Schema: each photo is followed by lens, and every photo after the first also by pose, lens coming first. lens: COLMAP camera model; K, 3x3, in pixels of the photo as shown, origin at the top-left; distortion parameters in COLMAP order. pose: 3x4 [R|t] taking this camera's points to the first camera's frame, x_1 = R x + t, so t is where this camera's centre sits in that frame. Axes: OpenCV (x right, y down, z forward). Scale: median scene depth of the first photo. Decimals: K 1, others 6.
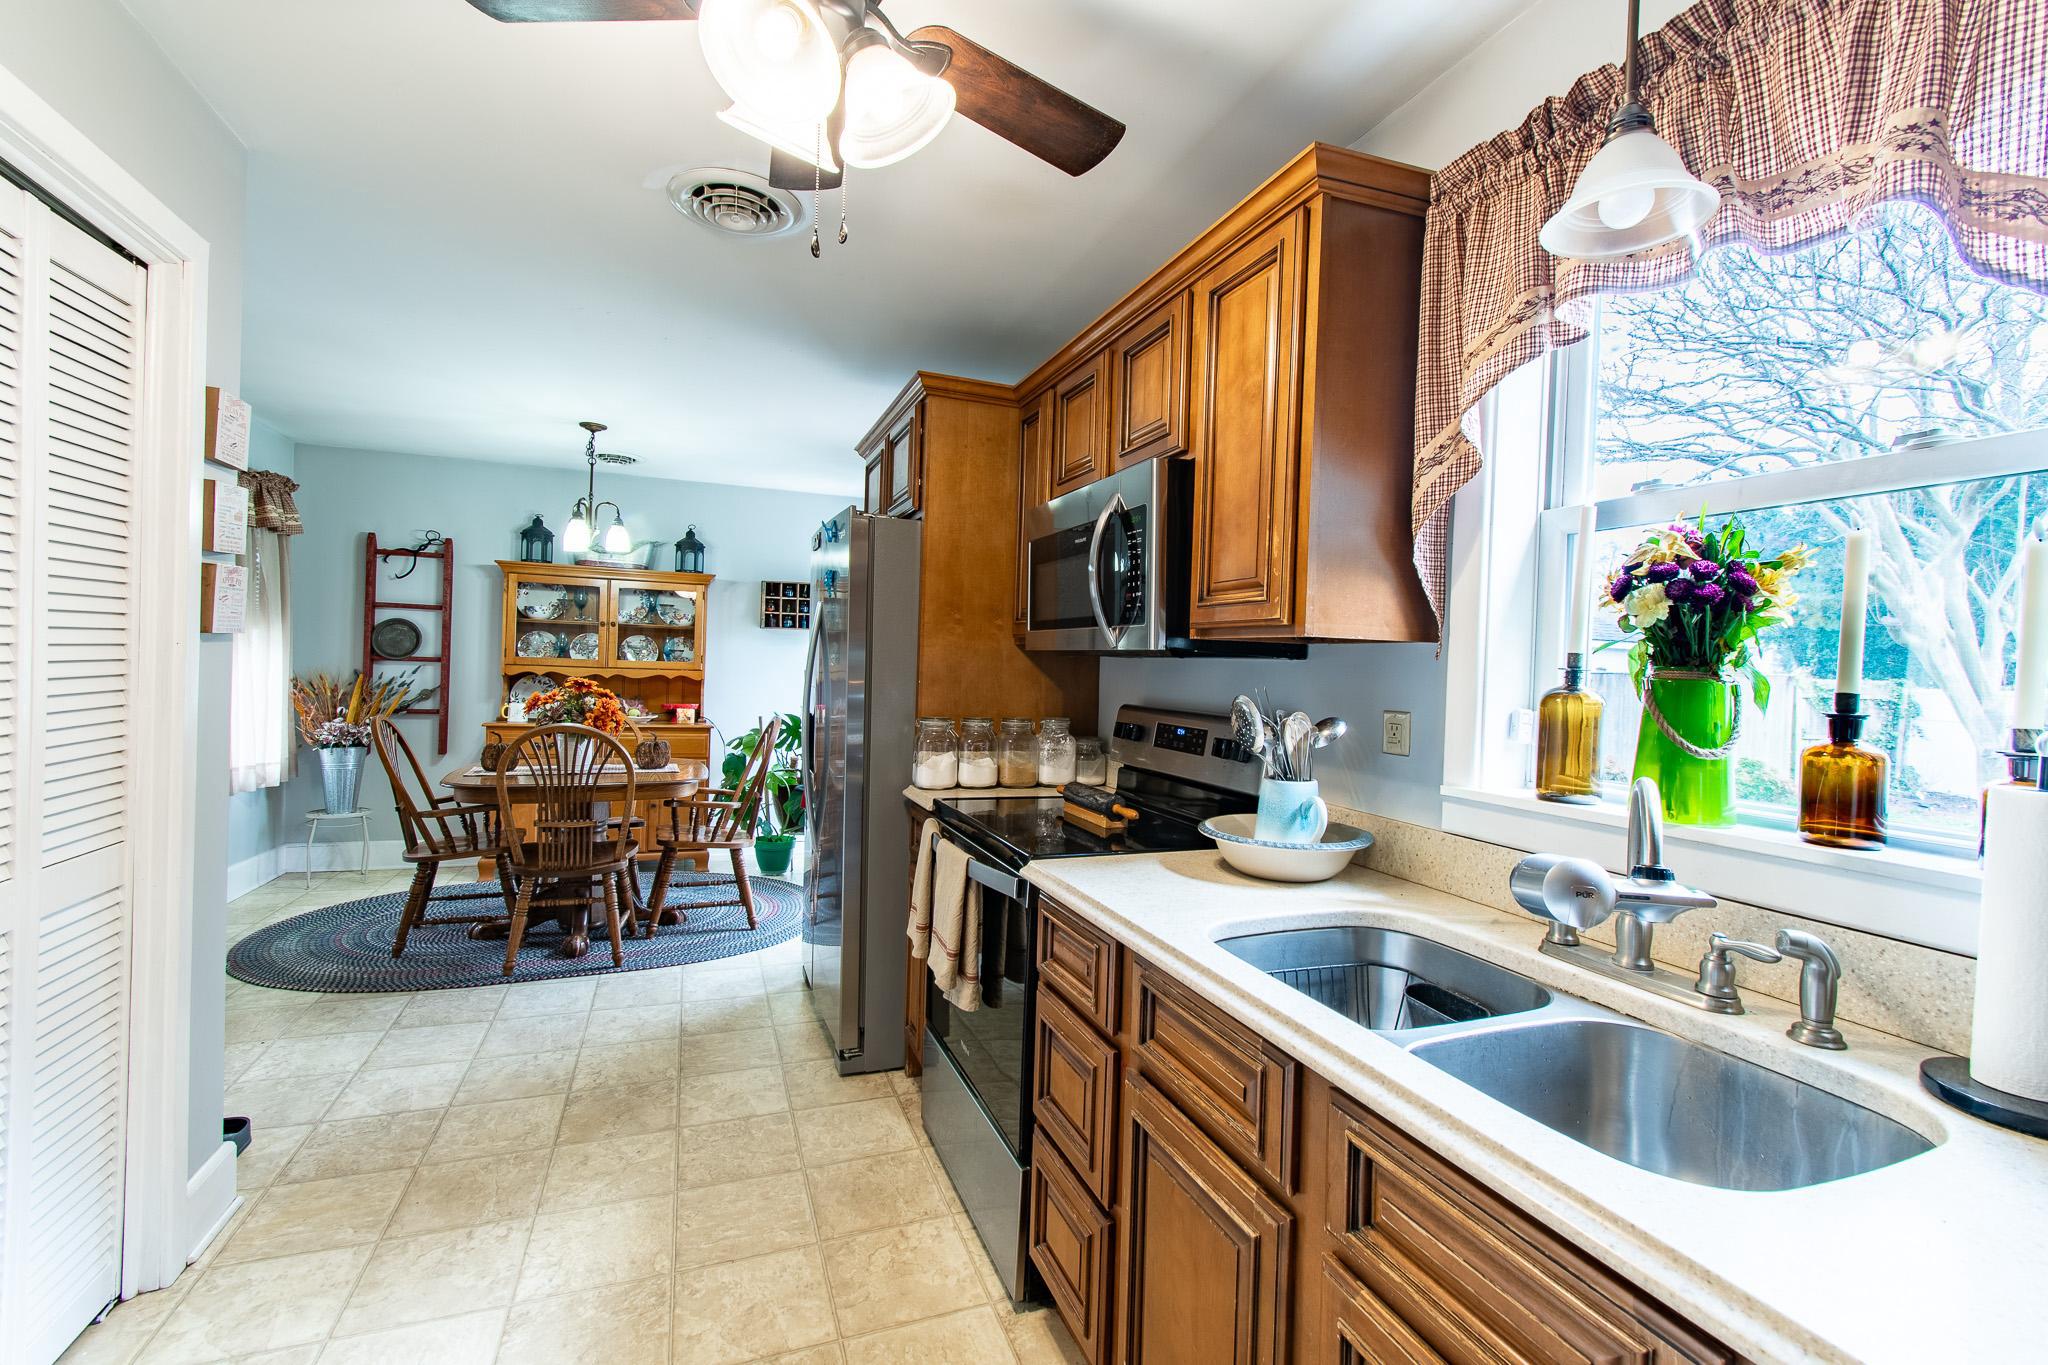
lens RADIAL K [[890.5, 0, 1024.0], [0, 890.5, 682.5], [0, 0, 1]] dist [0.000404, 0.000102]
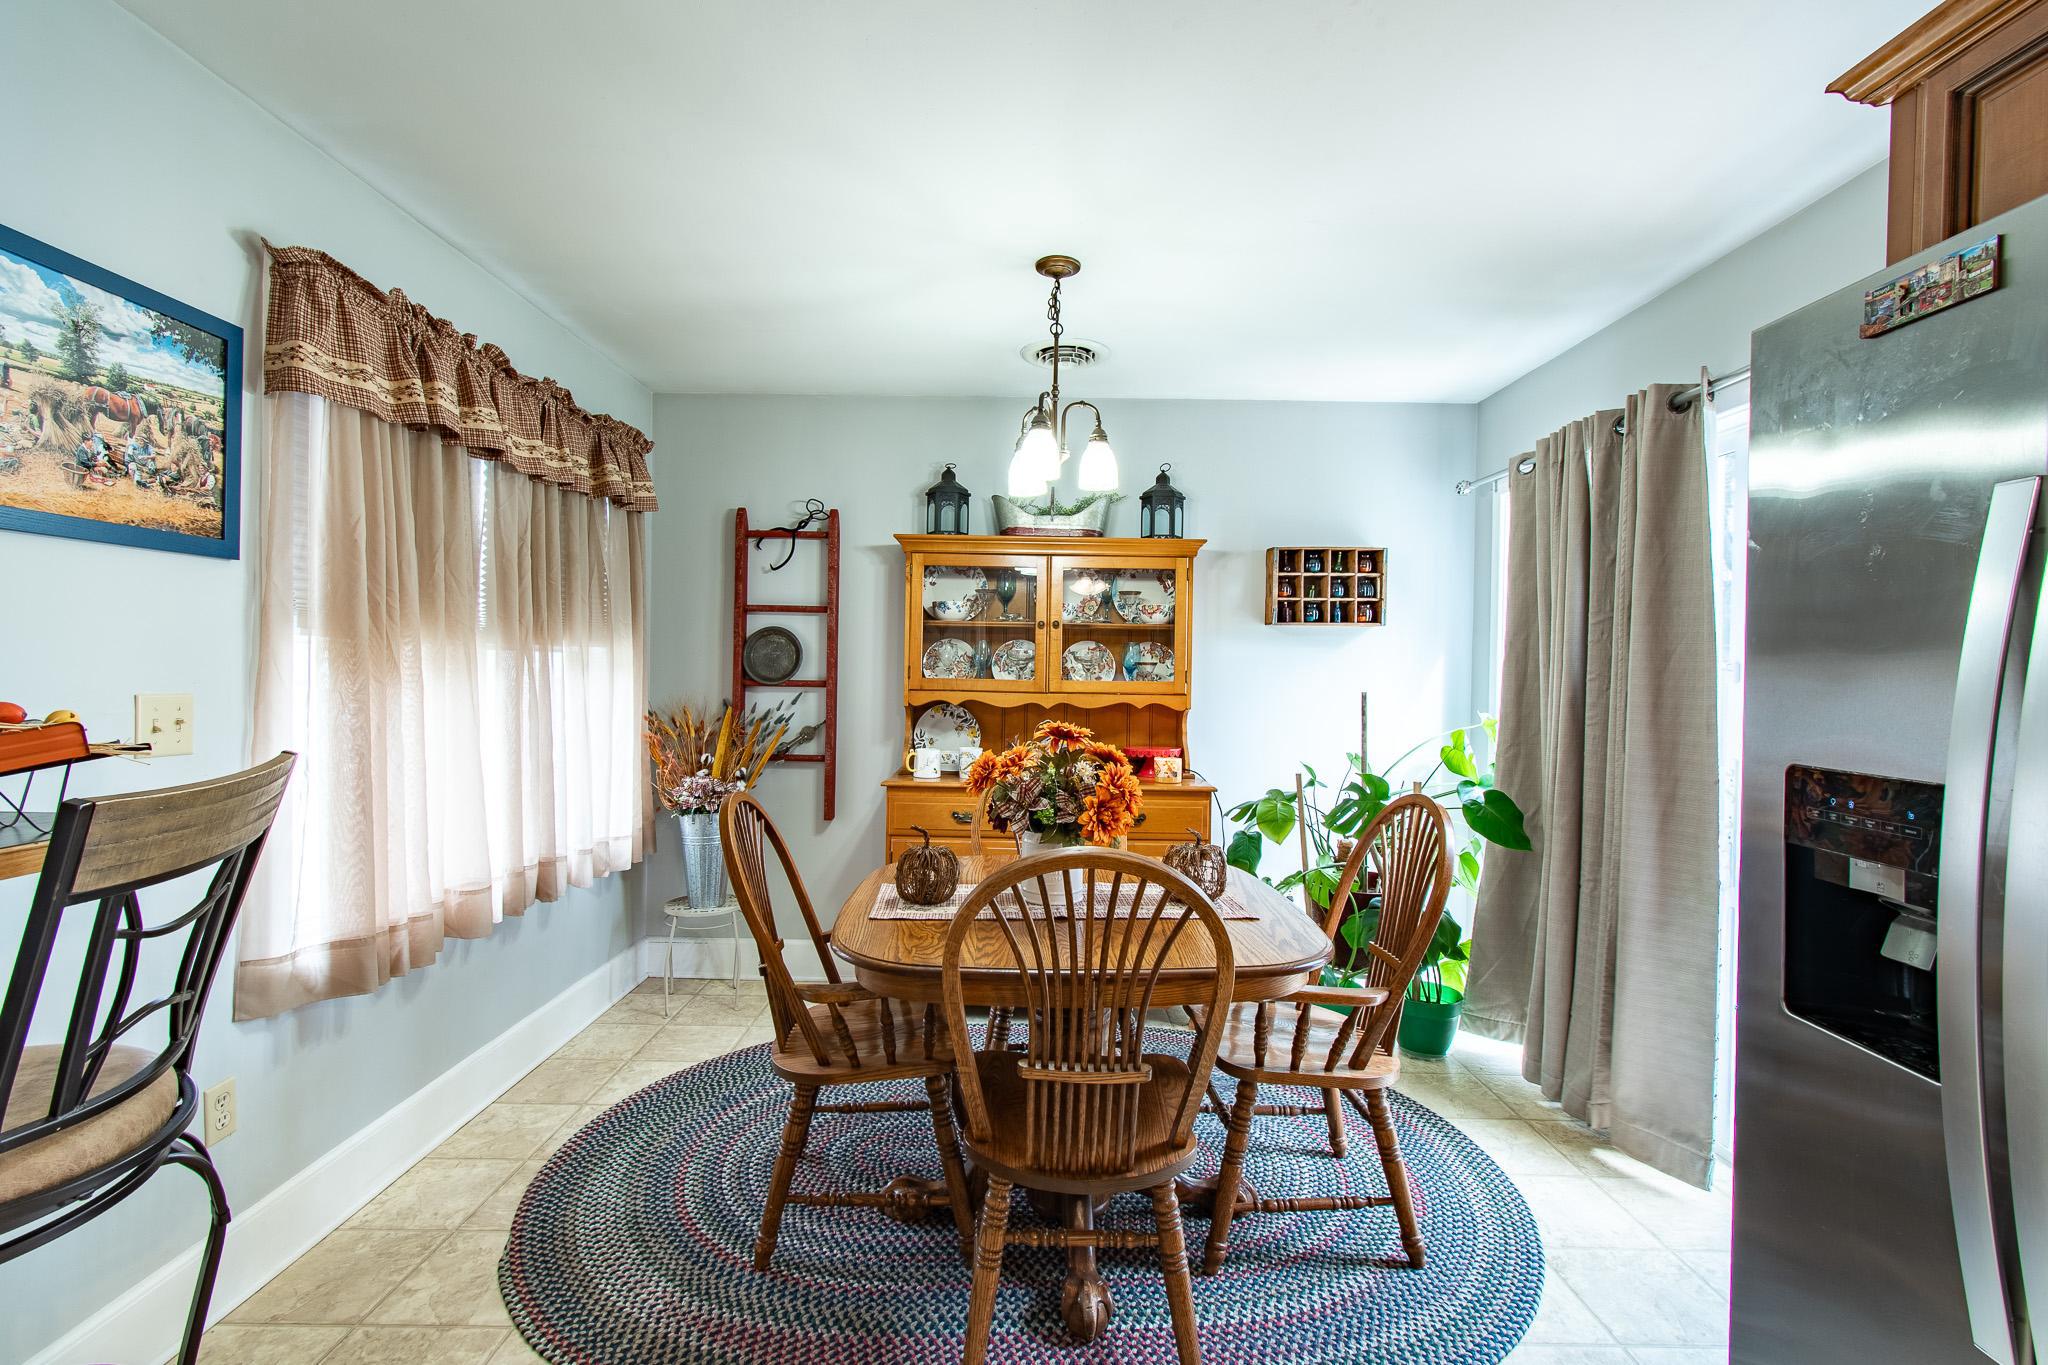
lens RADIAL K [[908.0, 0, 1027.2], [0, 908.0, 681.1], [0, 0, 1]] dist [0.001265, 0.000117]
pose [[0.936977, -0.013881, -0.349115, -0.259972], [0.010858, 0.999885, -0.010613, -0.018689], [0.349222, 0.006153, 0.937020, 0.390253]]
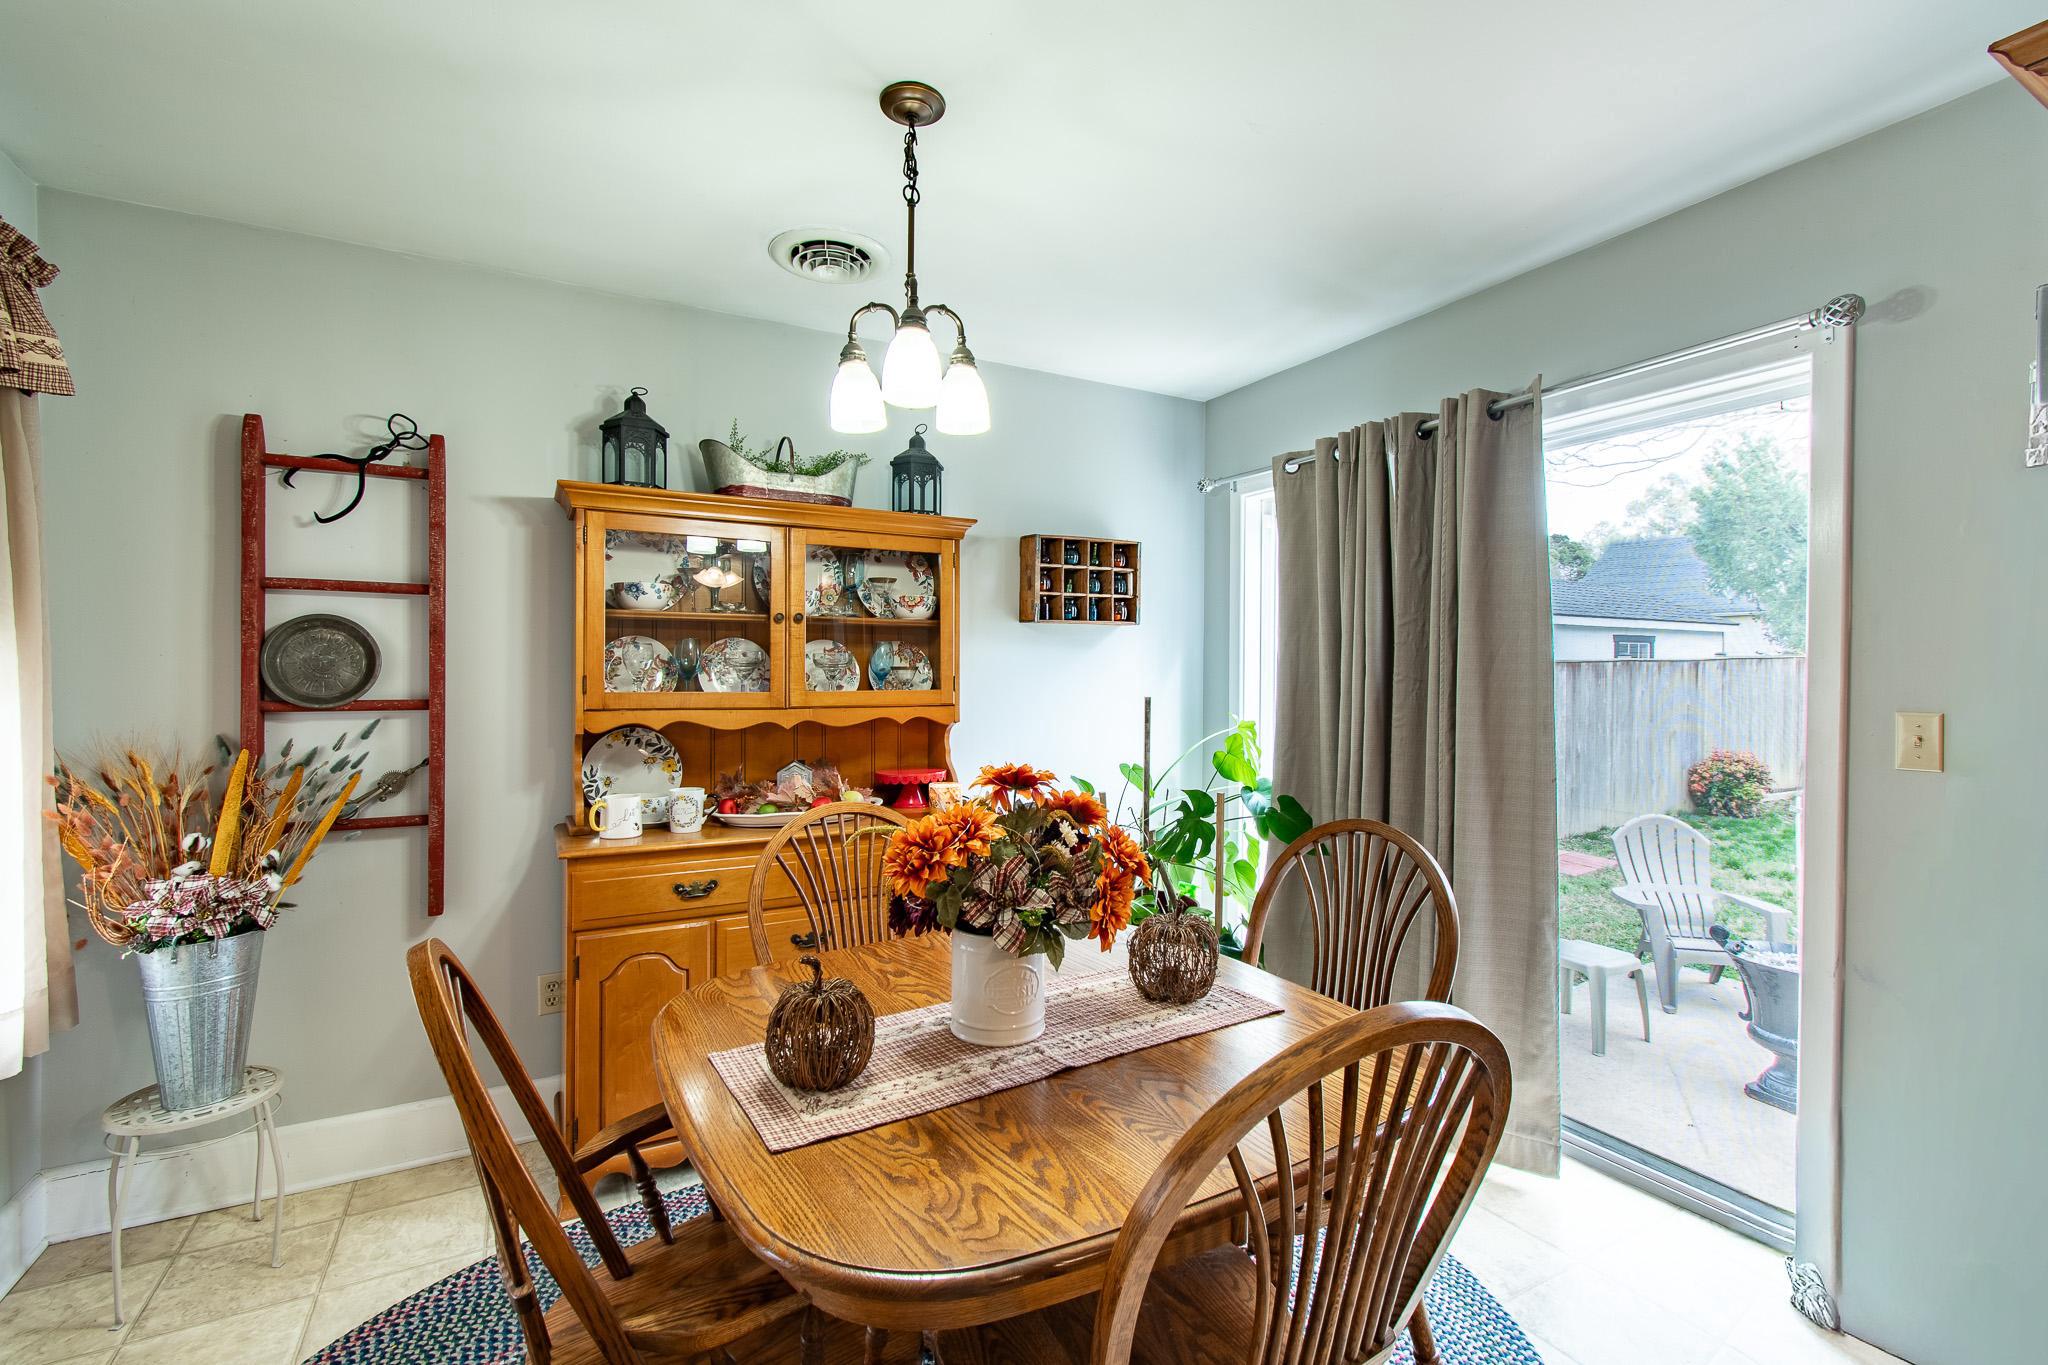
lens RADIAL K [[888.4, 0, 1012.8], [0, 888.4, 679.9], [0, 0, 1]] dist [0.001758, 0.000225]
pose [[0.989636, -0.031104, 0.140188, -0.426382], [0.031085, 0.999514, 0.002326, -0.030132], [-0.140192, 0.002056, 0.990122, 0.515799]]
